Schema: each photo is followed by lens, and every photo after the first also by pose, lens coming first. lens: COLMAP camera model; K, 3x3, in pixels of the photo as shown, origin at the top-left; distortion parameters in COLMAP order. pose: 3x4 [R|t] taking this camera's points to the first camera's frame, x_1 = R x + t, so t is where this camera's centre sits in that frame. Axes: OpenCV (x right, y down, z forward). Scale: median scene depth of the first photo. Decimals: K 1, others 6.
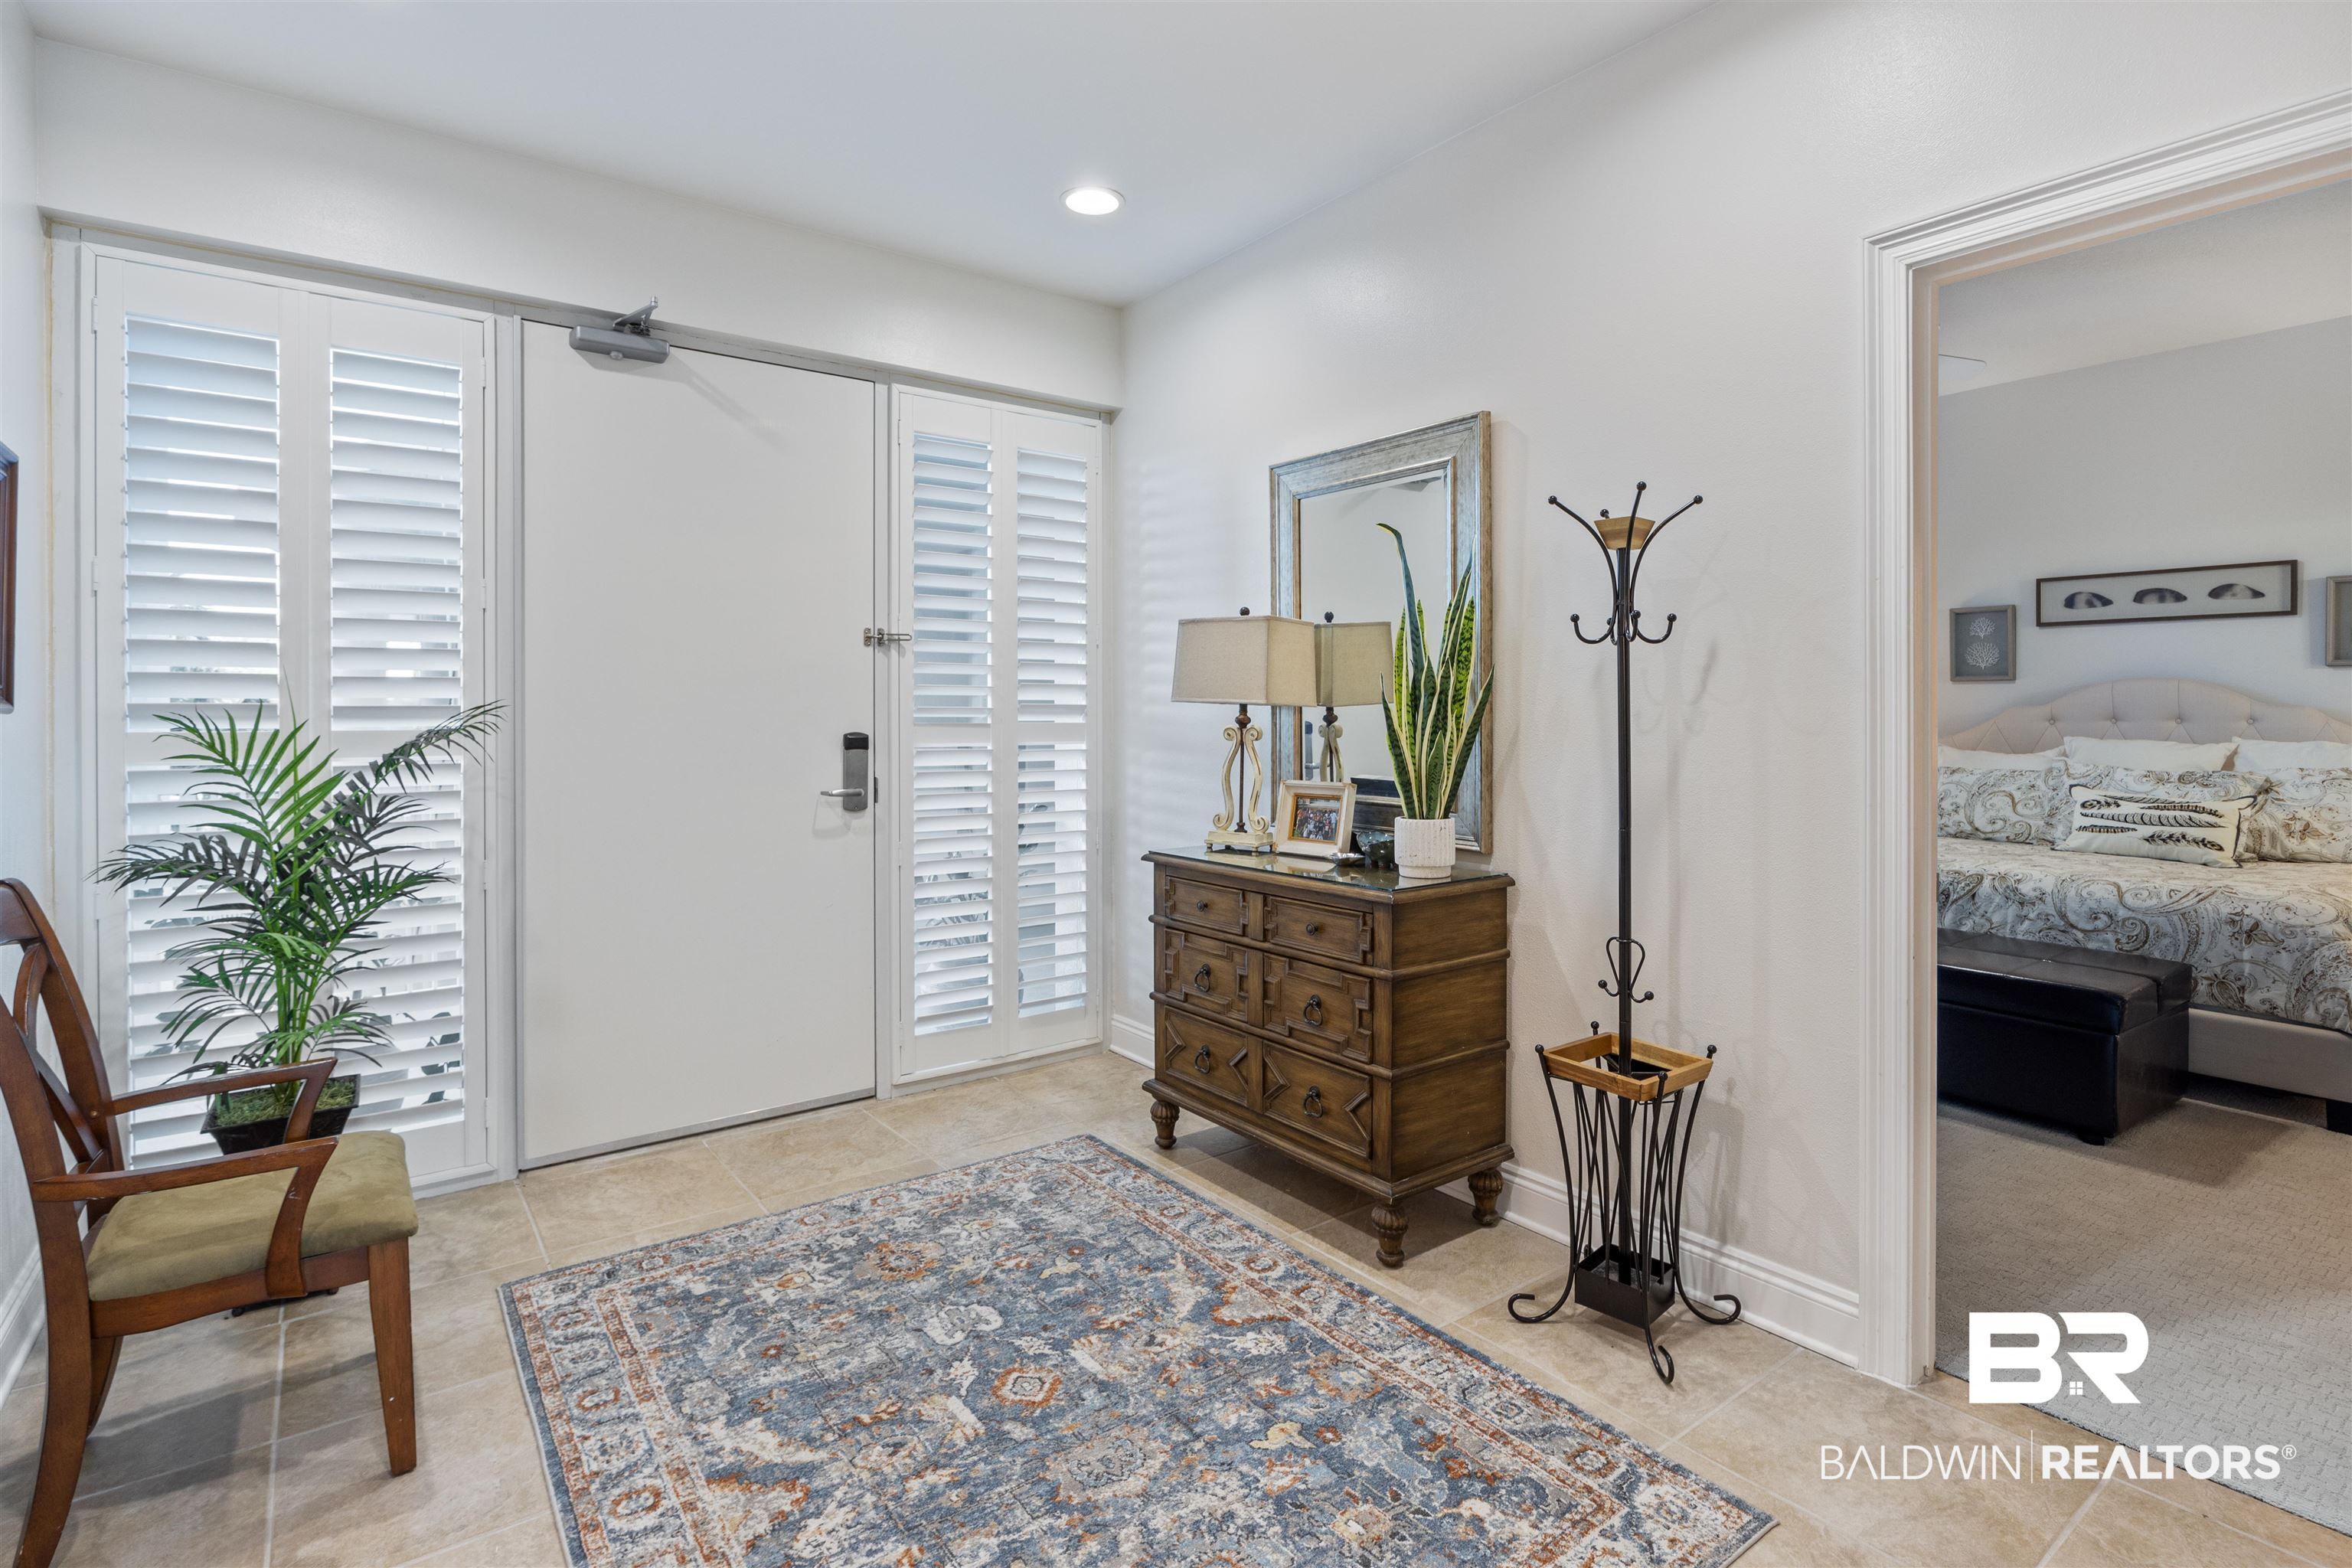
lens RADIAL K [[1133.4, 0, 1198.2], [0, 1133.4, 721.8], [0, 0, 1]] dist [-0.015060, 0.001939]
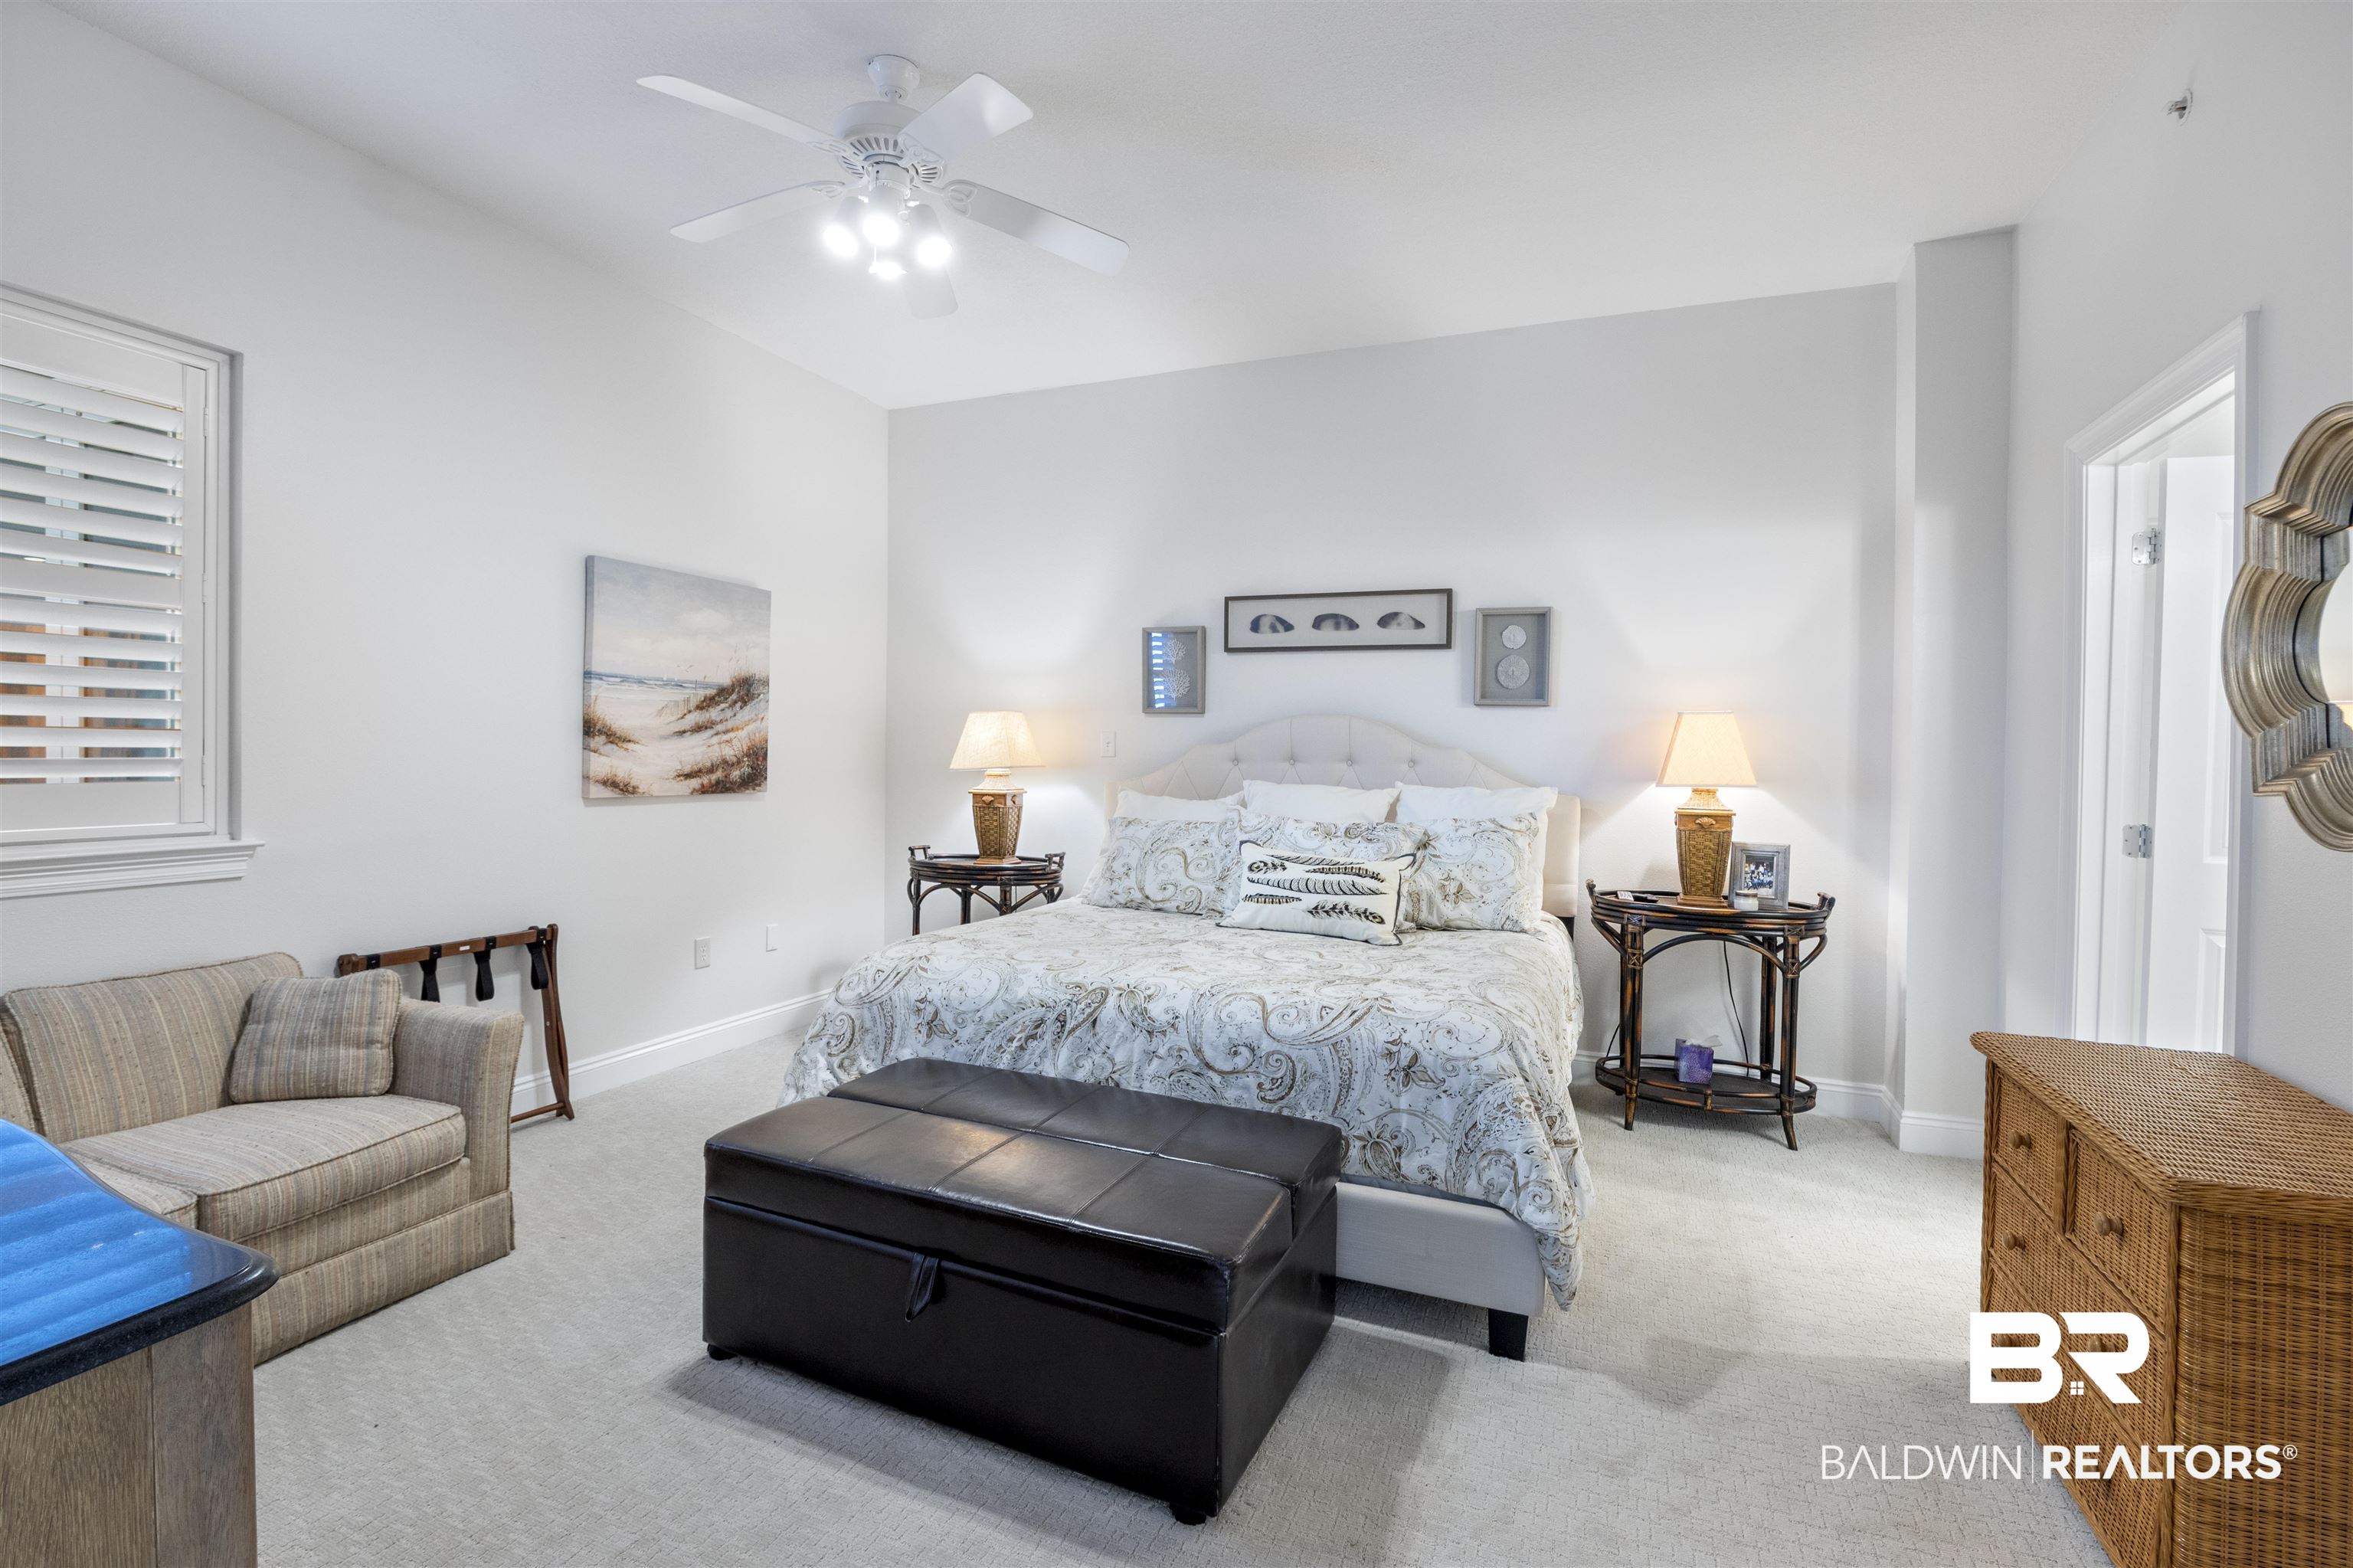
lens RADIAL K [[1056.3, 0, 1172.2], [0, 1056.3, 764.4], [0, 0, 1]] dist [-0.012995, 0.000100]
pose [[0.861468, 0.007064, 0.507763, 0.381704], [-0.011327, 0.999922, 0.005307, -0.002693], [-0.507686, -0.010323, 0.861480, 0.407727]]
